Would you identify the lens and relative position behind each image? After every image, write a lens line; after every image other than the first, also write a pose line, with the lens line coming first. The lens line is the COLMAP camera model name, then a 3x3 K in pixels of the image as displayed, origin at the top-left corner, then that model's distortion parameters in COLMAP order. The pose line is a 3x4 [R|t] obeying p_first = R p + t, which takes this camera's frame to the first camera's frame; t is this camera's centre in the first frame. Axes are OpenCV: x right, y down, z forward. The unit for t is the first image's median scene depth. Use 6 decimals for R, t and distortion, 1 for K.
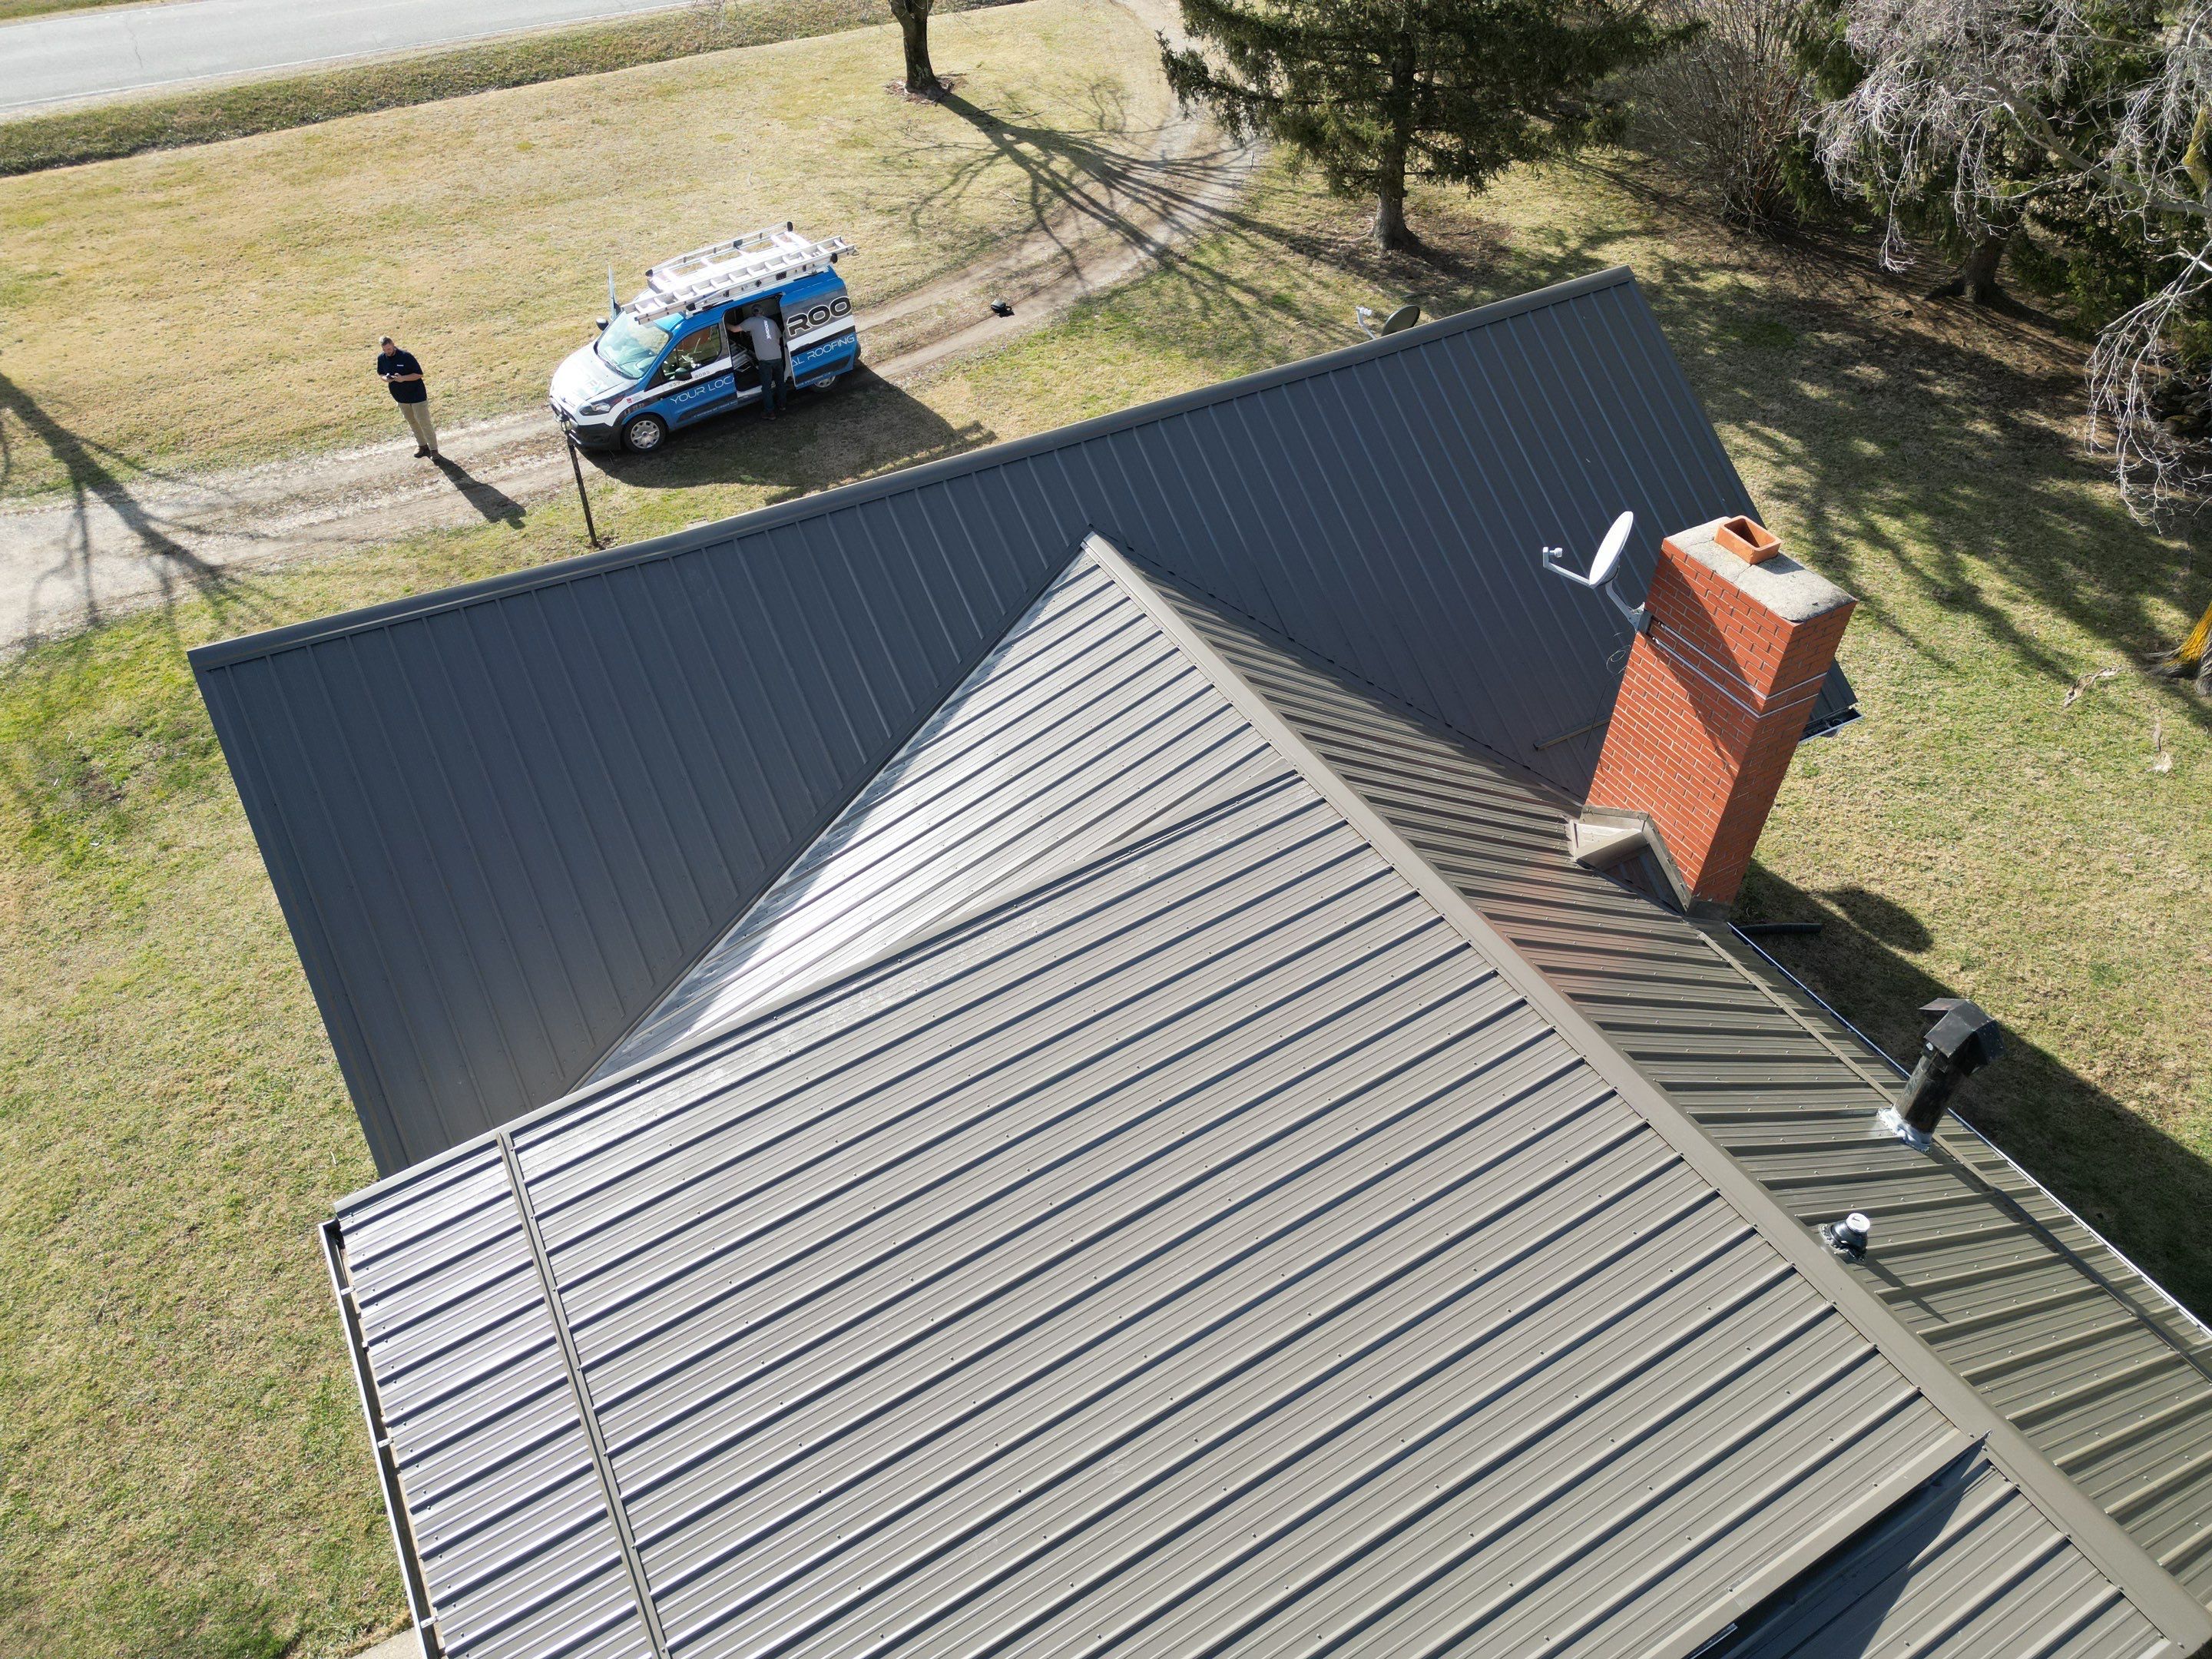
lens RADIAL K [[1532.8, 0, 1117.8], [0, 1532.8, 830.9], [0, 0, 1]] dist [0.100456, -0.112107]
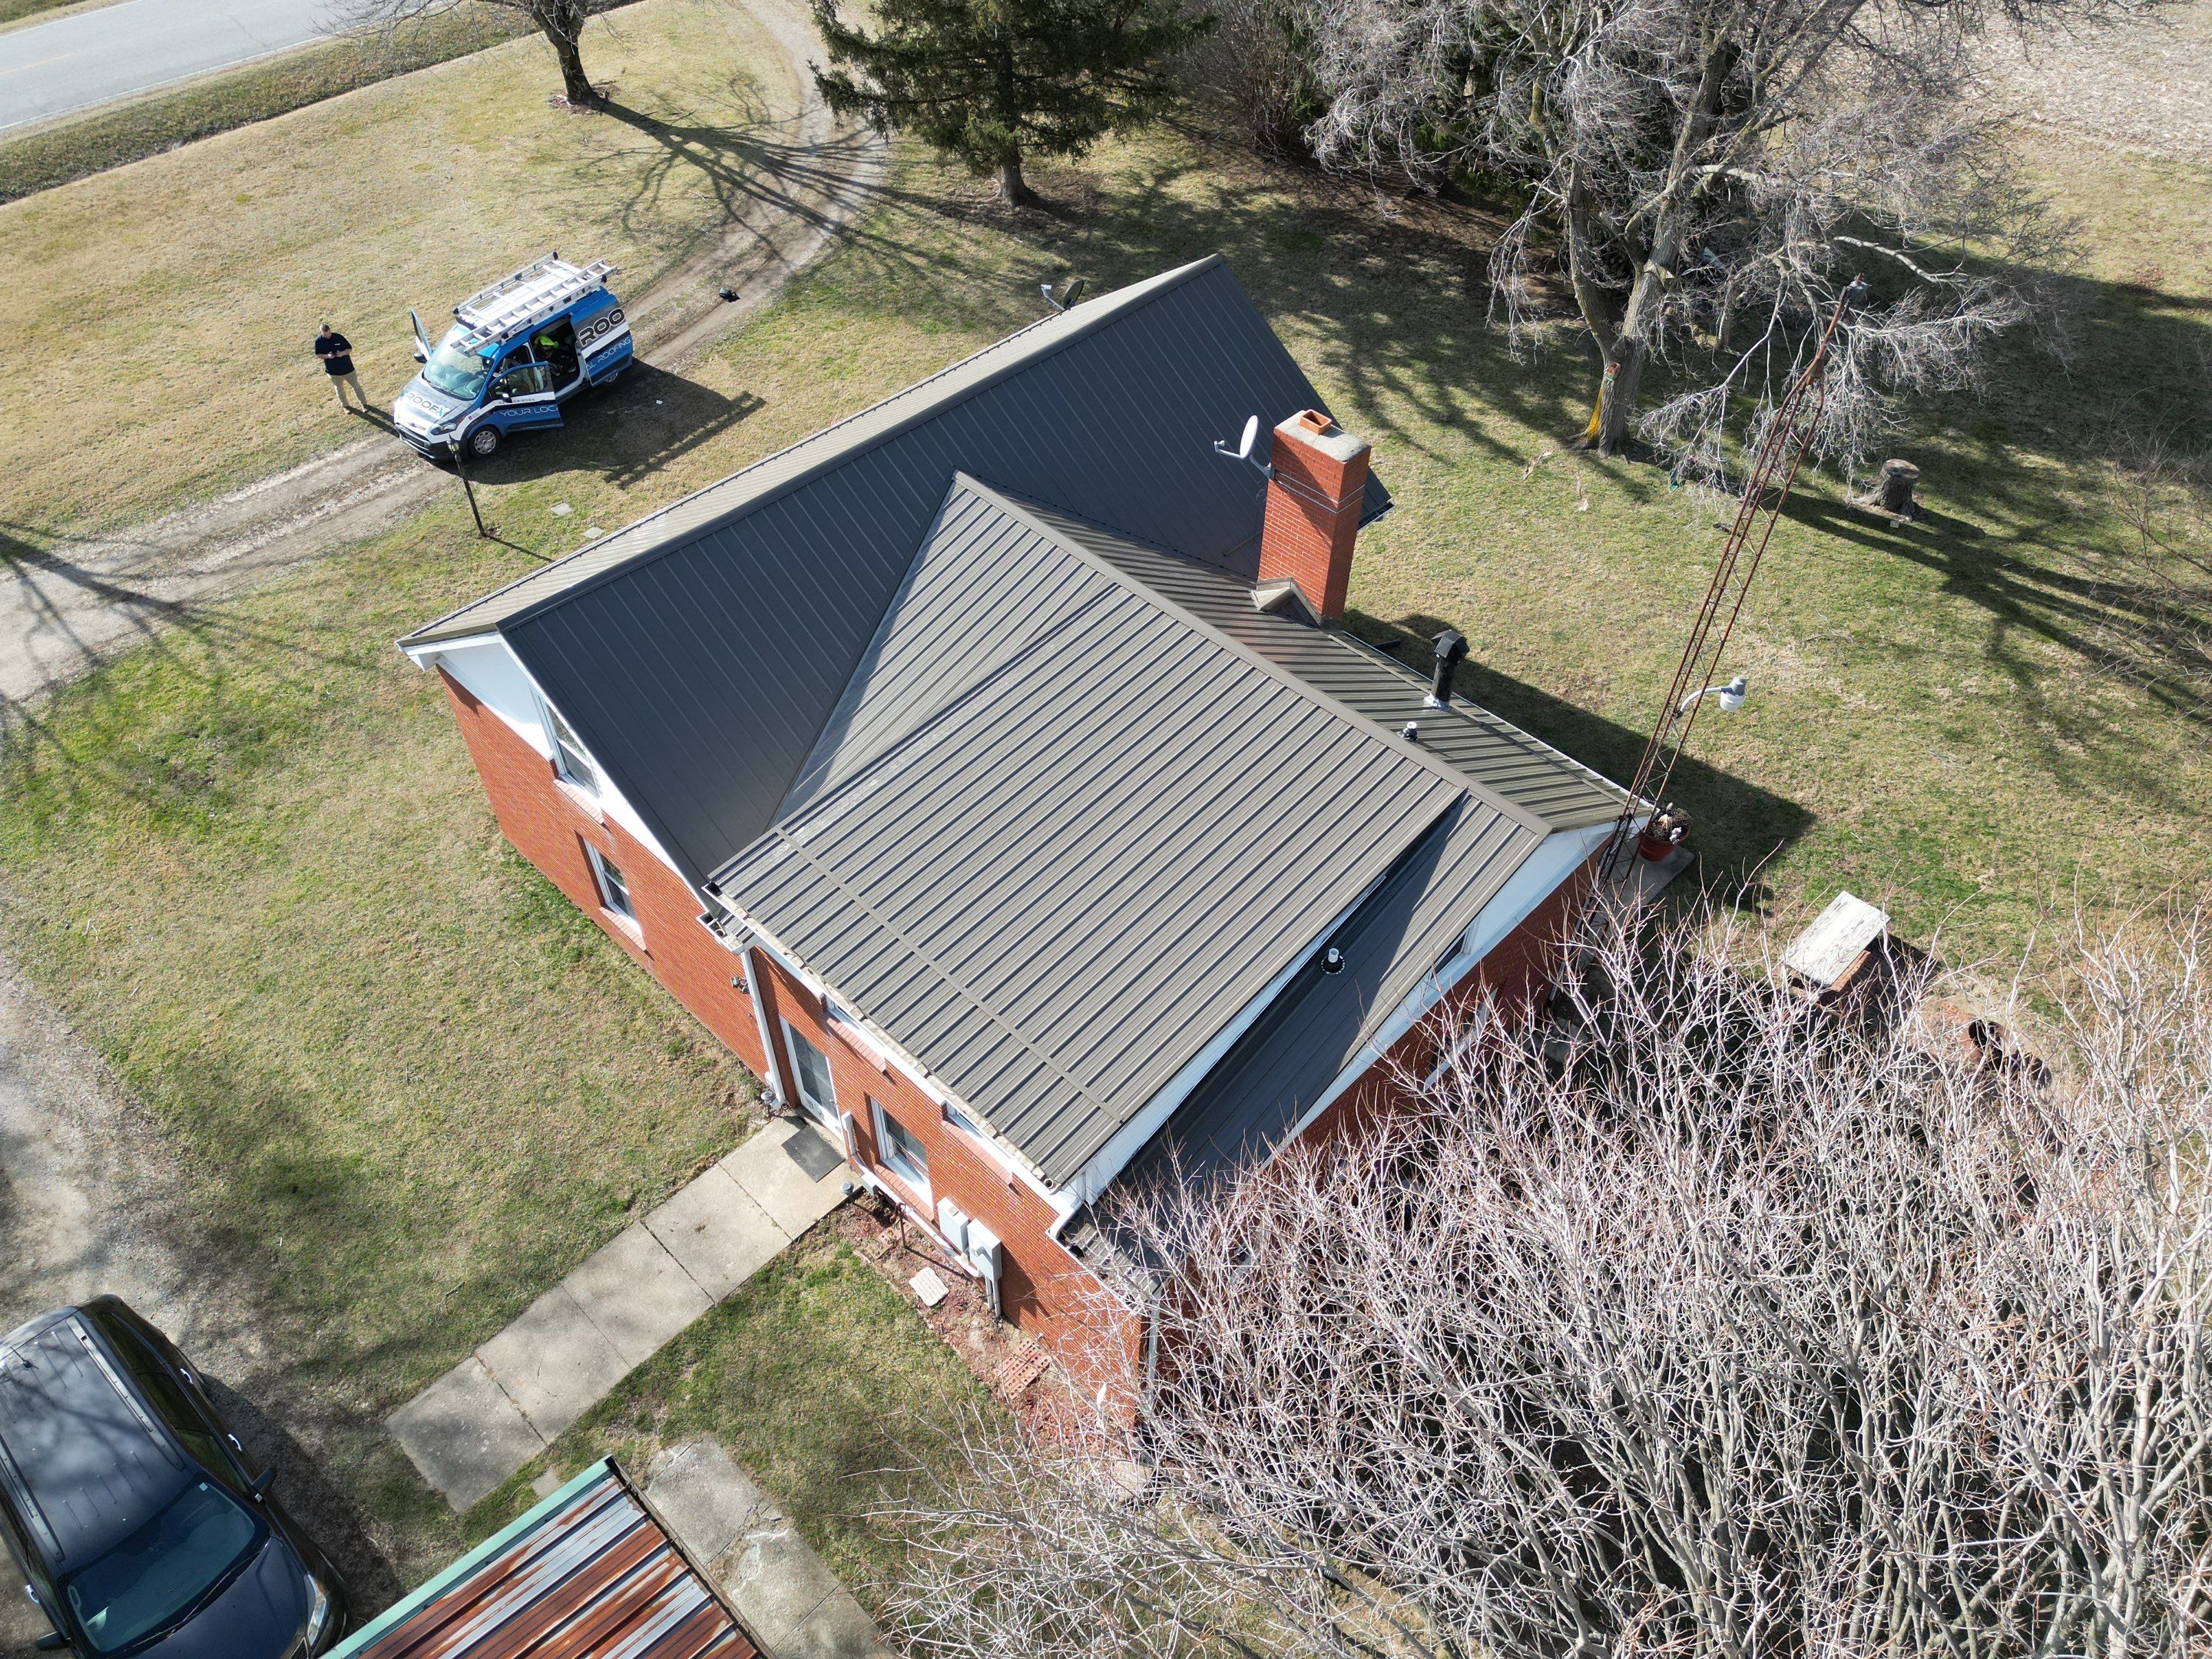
lens RADIAL K [[1496.0, 0, 1096.7], [0, 1496.0, 827.3], [0, 0, 1]] dist [0.088760, -0.078821]
pose [[0.960569, -0.205533, 0.187252, -0.119922], [0.191530, 0.977331, 0.090228, 0.032222], [-0.201552, -0.050806, 0.978159, -0.309986]]
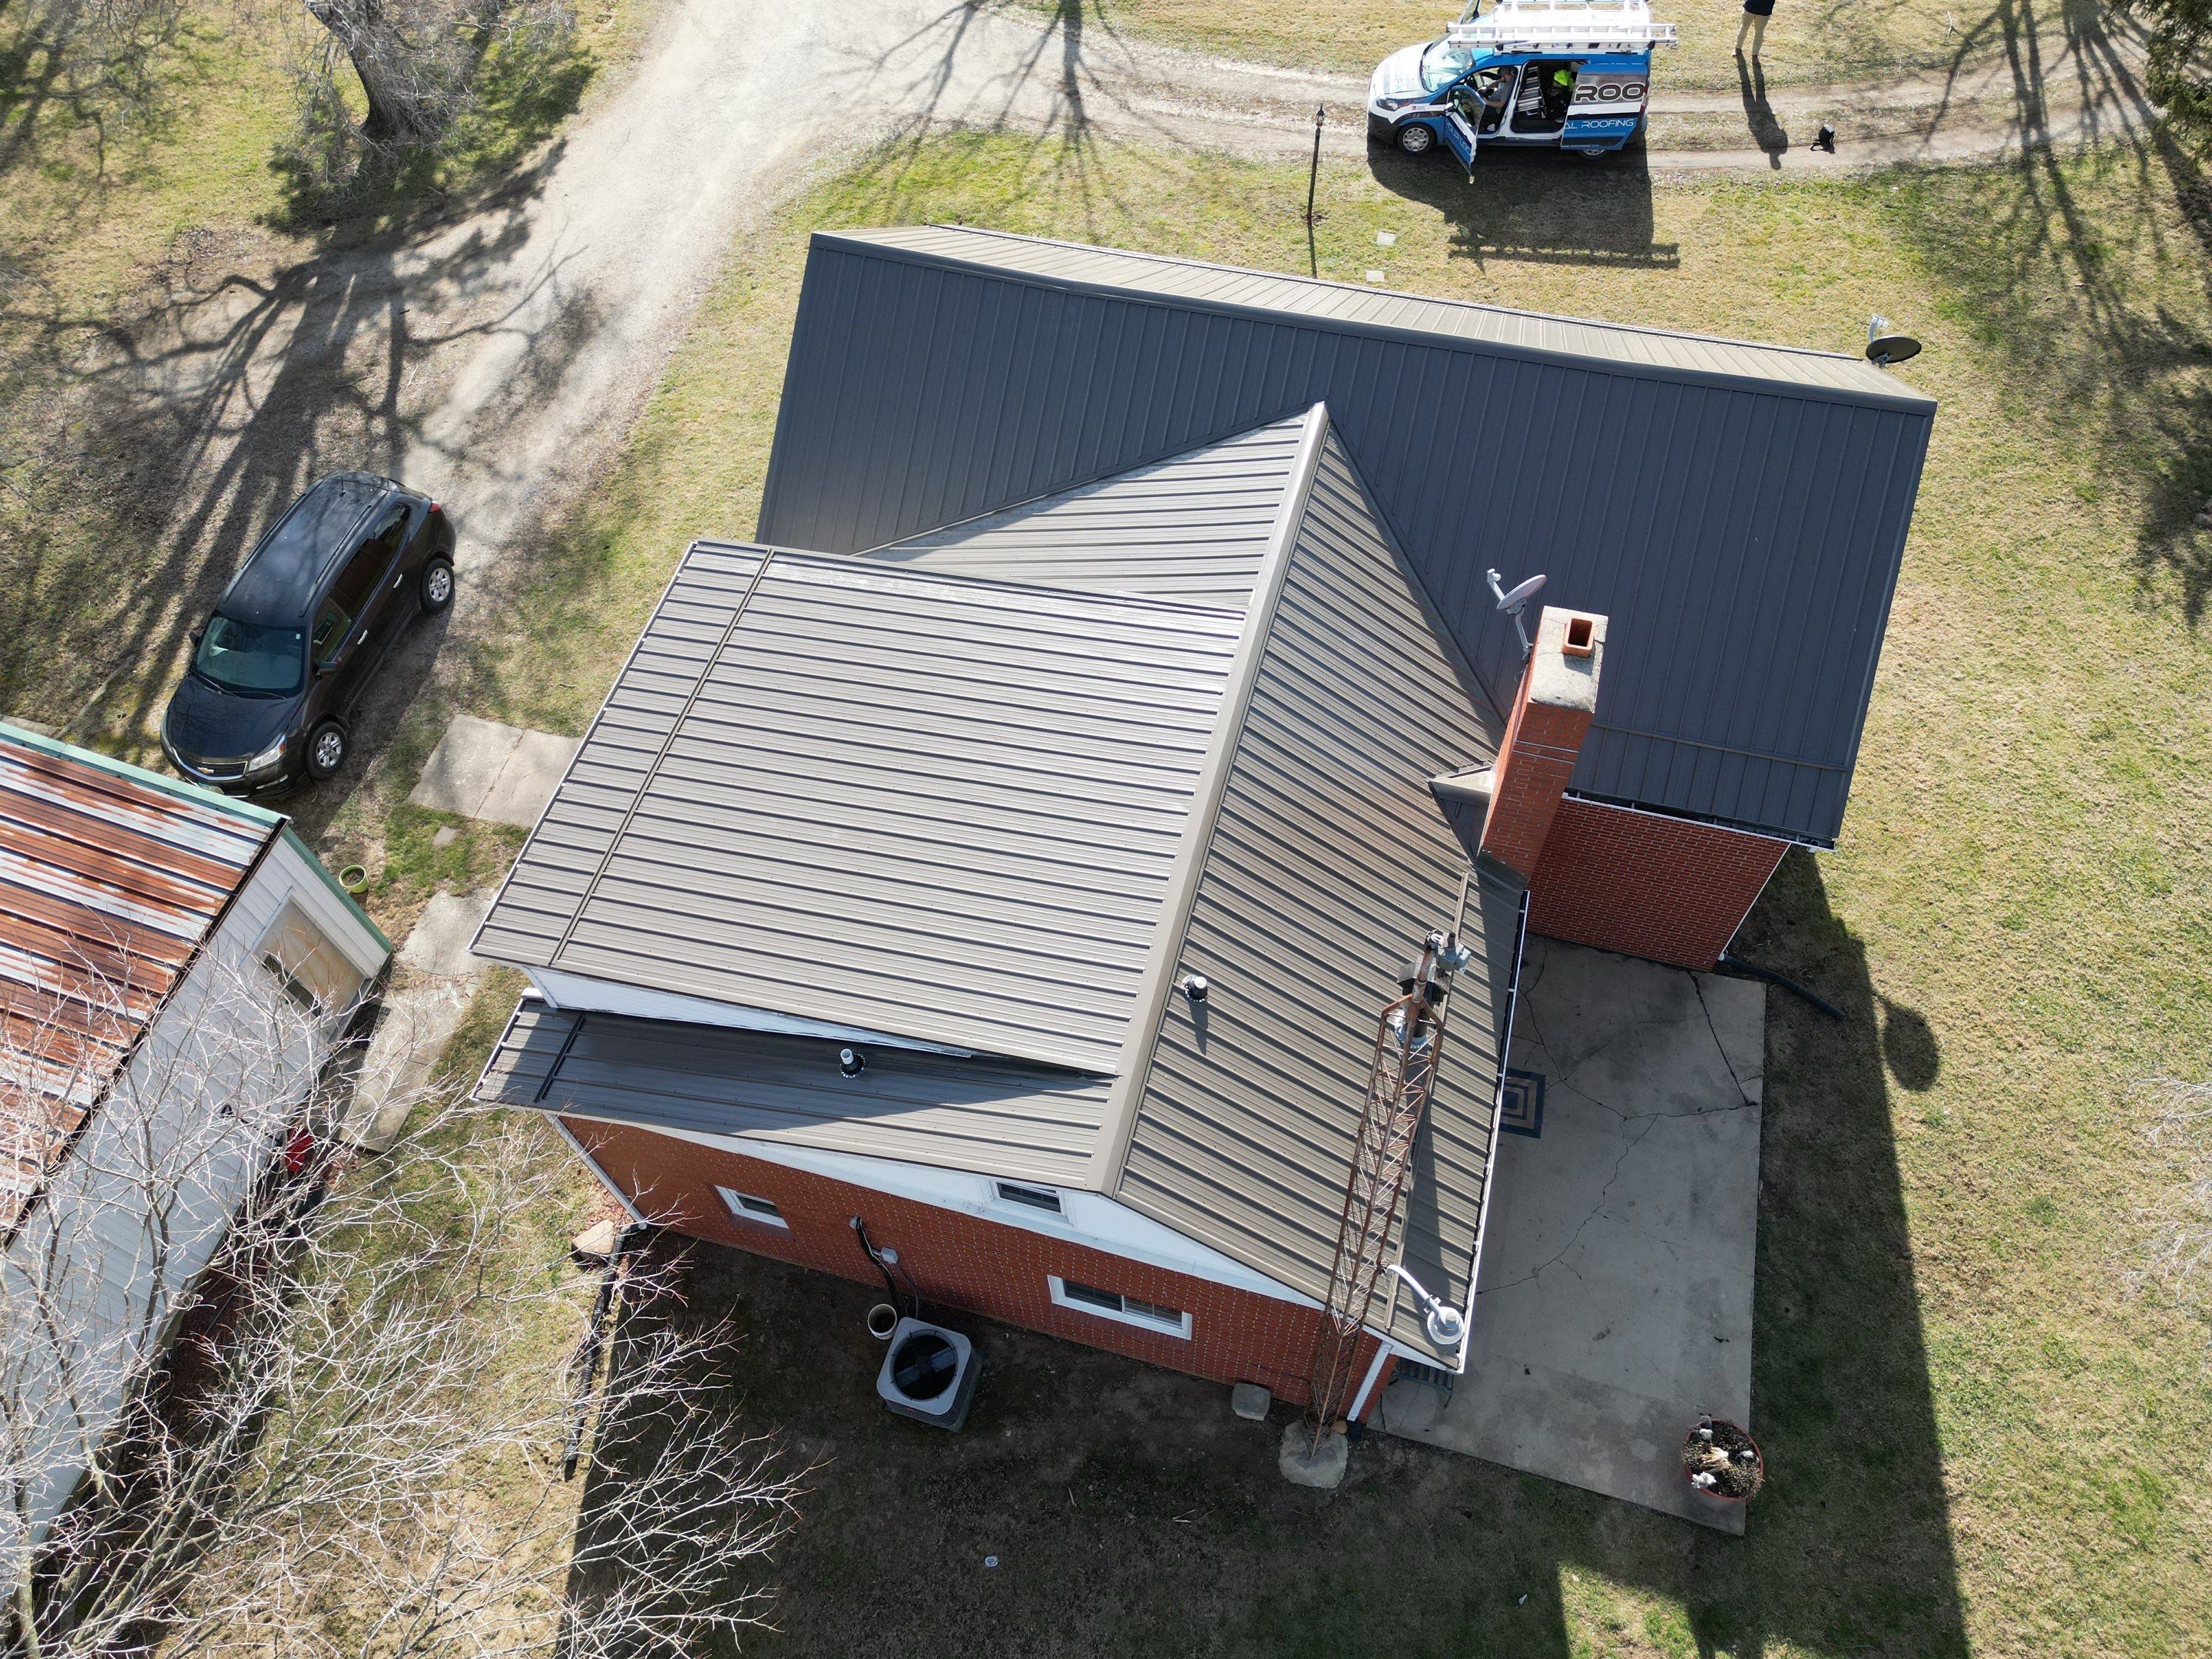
lens RADIAL K [[1506.9, 0, 1106.0], [0, 1506.9, 829.5], [0, 0, 1]] dist [0.065923, -0.044218]
pose [[0.712465, 0.577142, -0.399125, 0.283796], [-0.461558, 0.813870, 0.352958, -0.126015], [0.528543, -0.067251, 0.846239, -0.135307]]
